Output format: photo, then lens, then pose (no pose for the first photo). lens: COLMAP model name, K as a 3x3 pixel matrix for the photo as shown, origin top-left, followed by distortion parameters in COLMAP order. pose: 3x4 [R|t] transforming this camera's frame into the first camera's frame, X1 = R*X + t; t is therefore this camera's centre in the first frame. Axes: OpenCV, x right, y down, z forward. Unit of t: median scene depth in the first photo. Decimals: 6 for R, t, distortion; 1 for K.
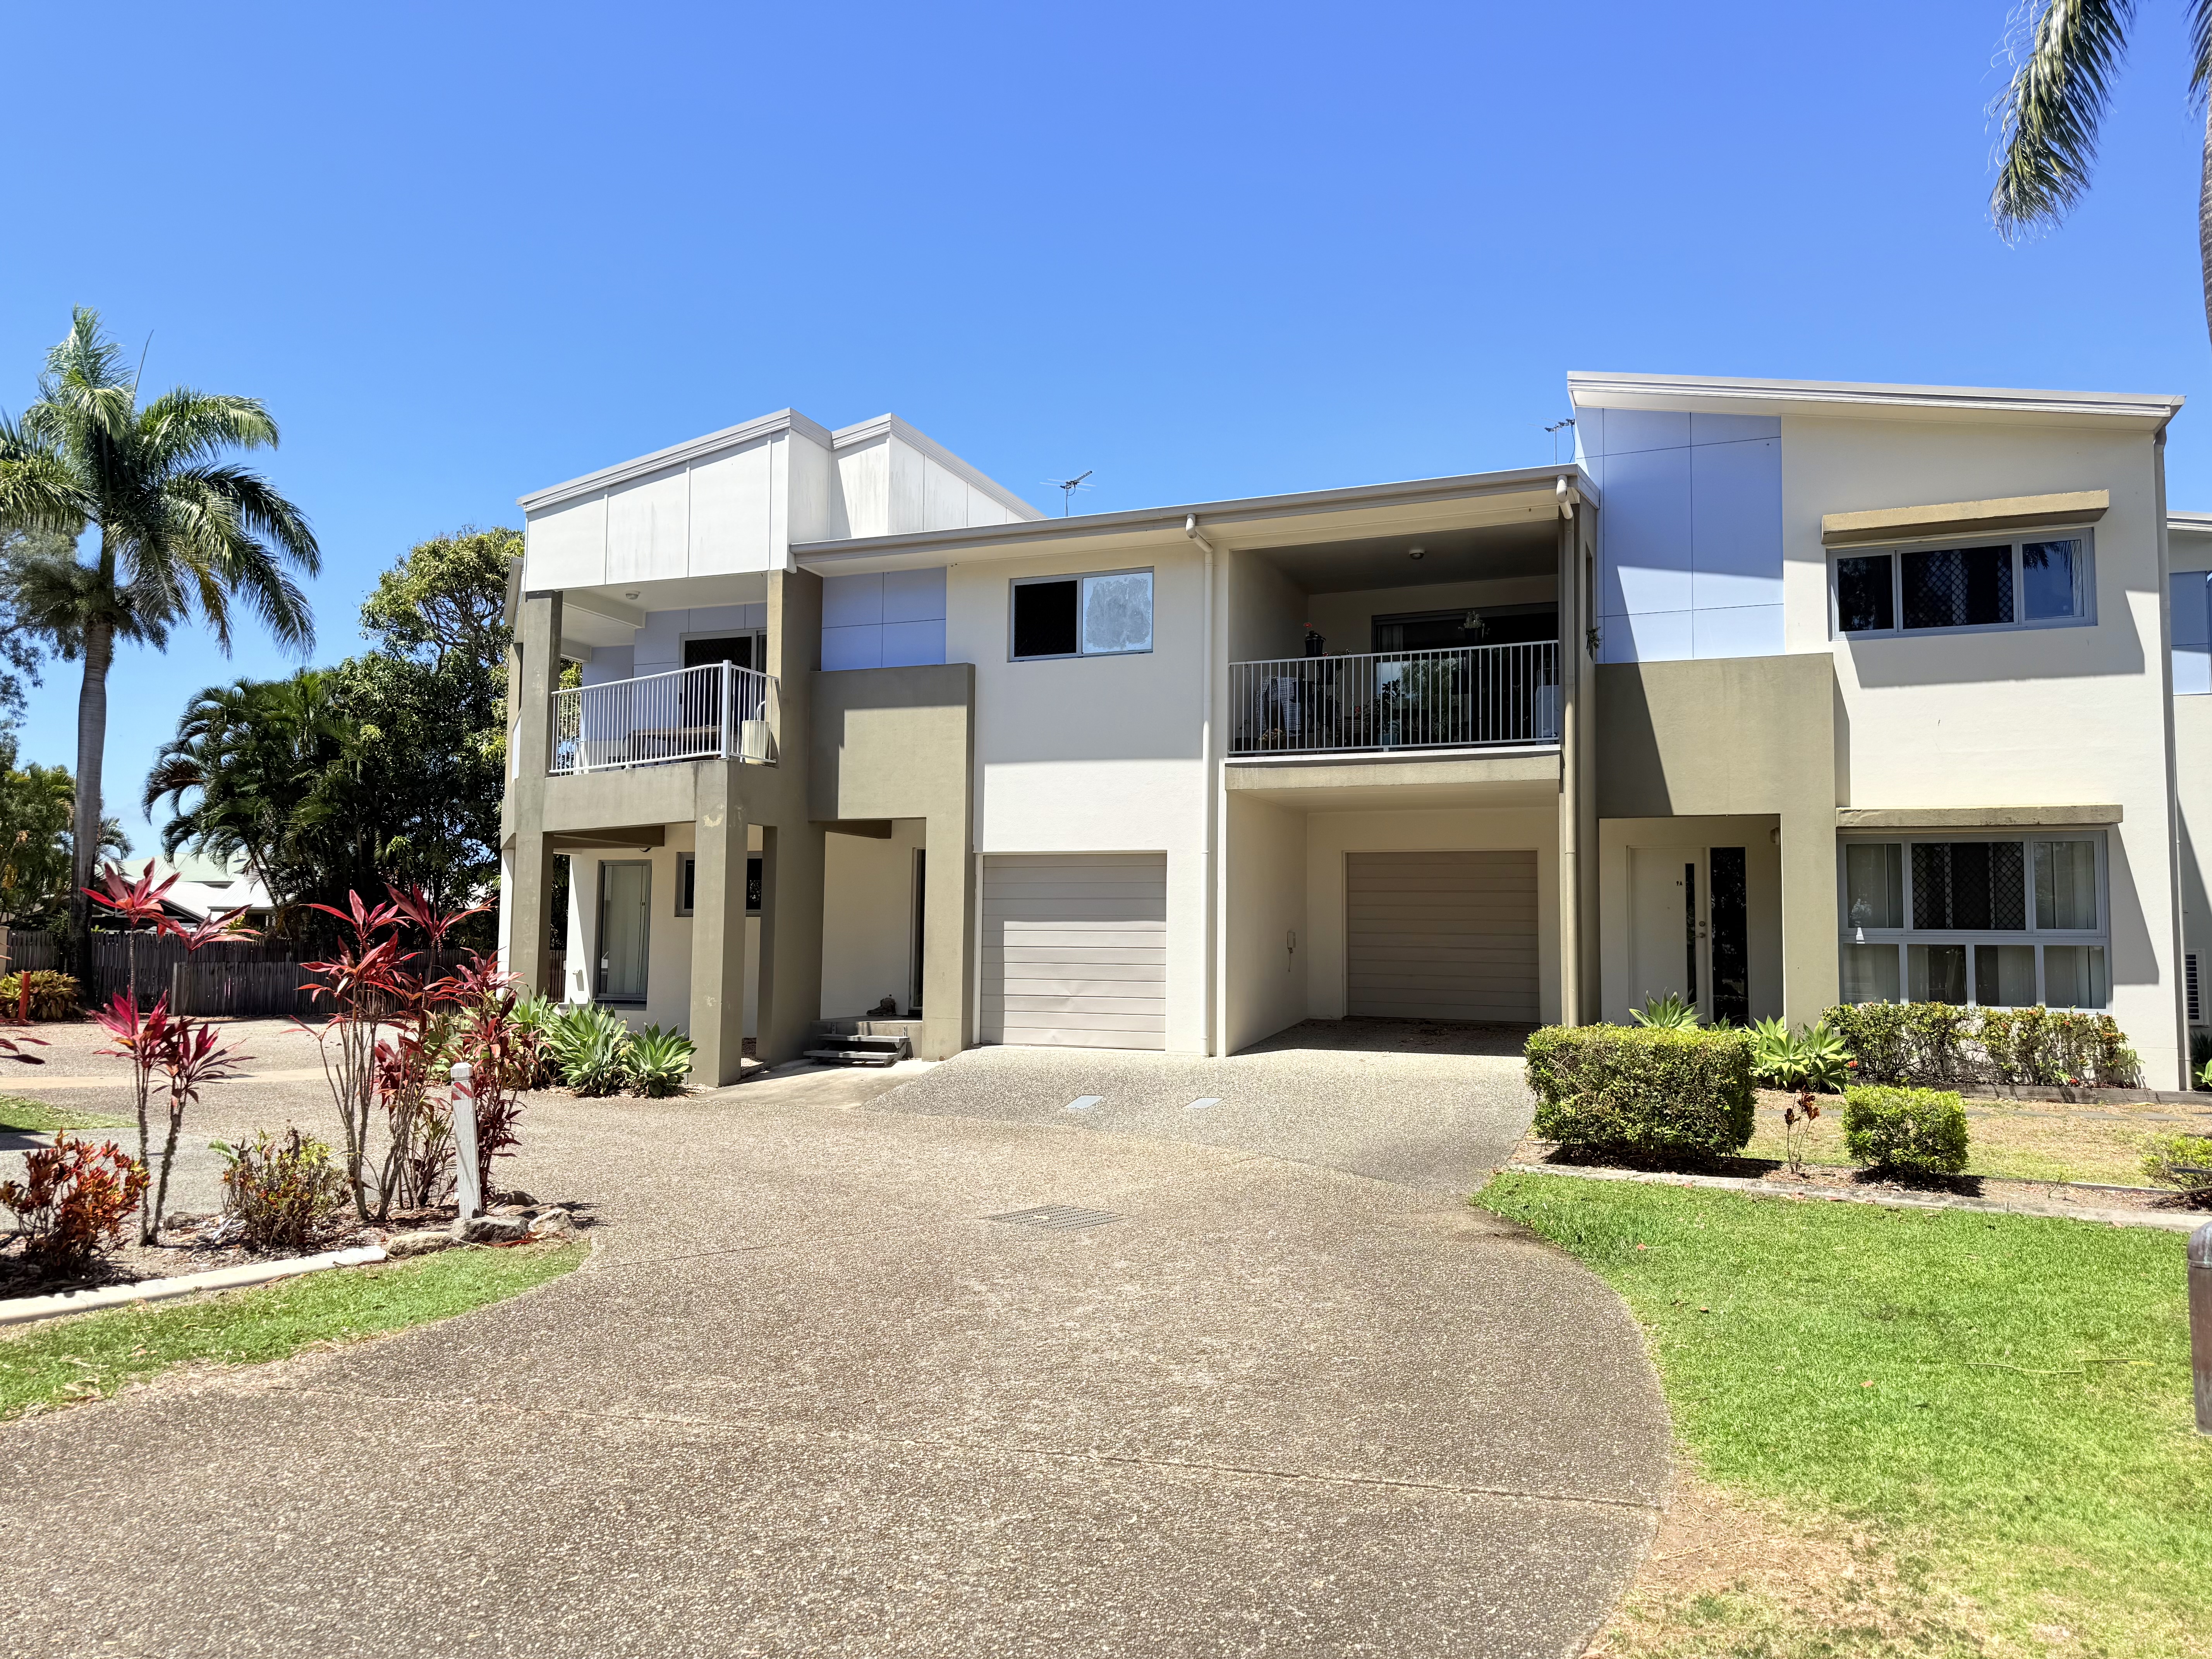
lens RADIAL K [[1554.8, 0, 1100.0], [0, 1554.8, 831.3], [0, 0, 1]] dist [0.036196, 0.000921]
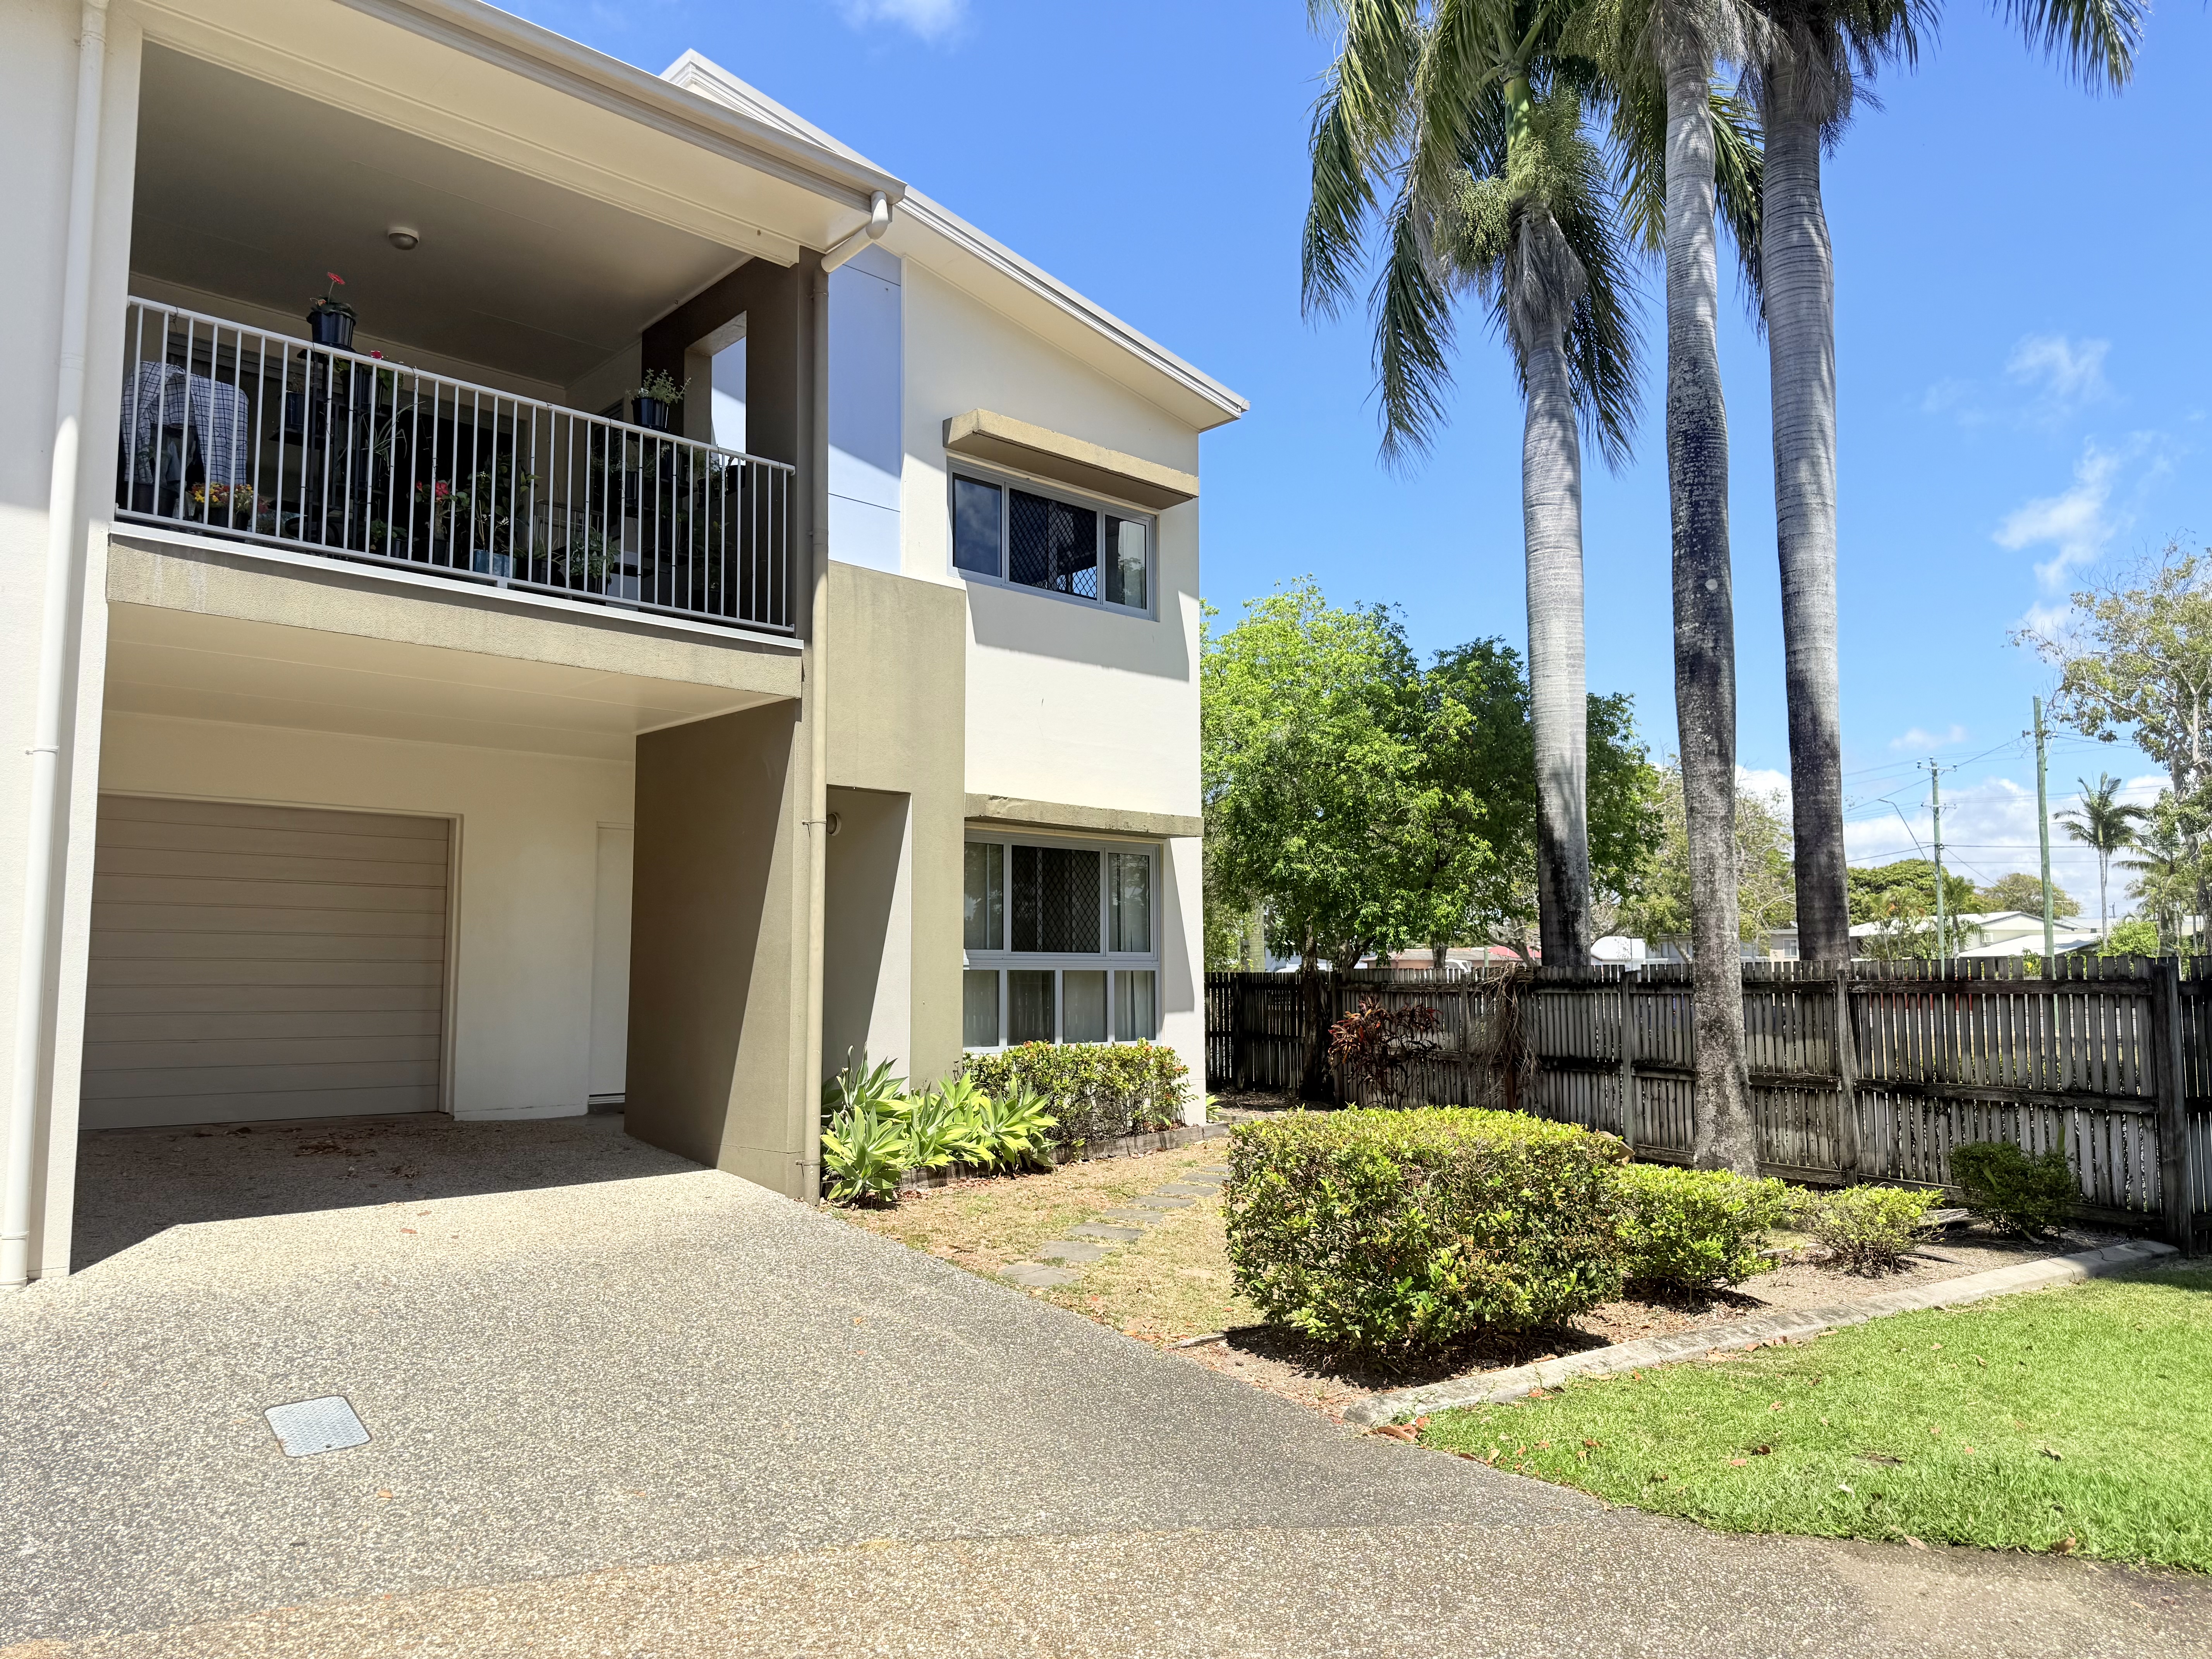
lens RADIAL K [[1554.8, 0, 1108.8], [0, 1554.8, 832.9], [0, 0, 1]] dist [0.036196, 0.000921]
pose [[0.431555, 0.076322, 0.898852, -0.180938], [-0.064960, 0.996457, -0.053421, 0.041408], [-0.899745, -0.035336, 0.434984, 0.612049]]
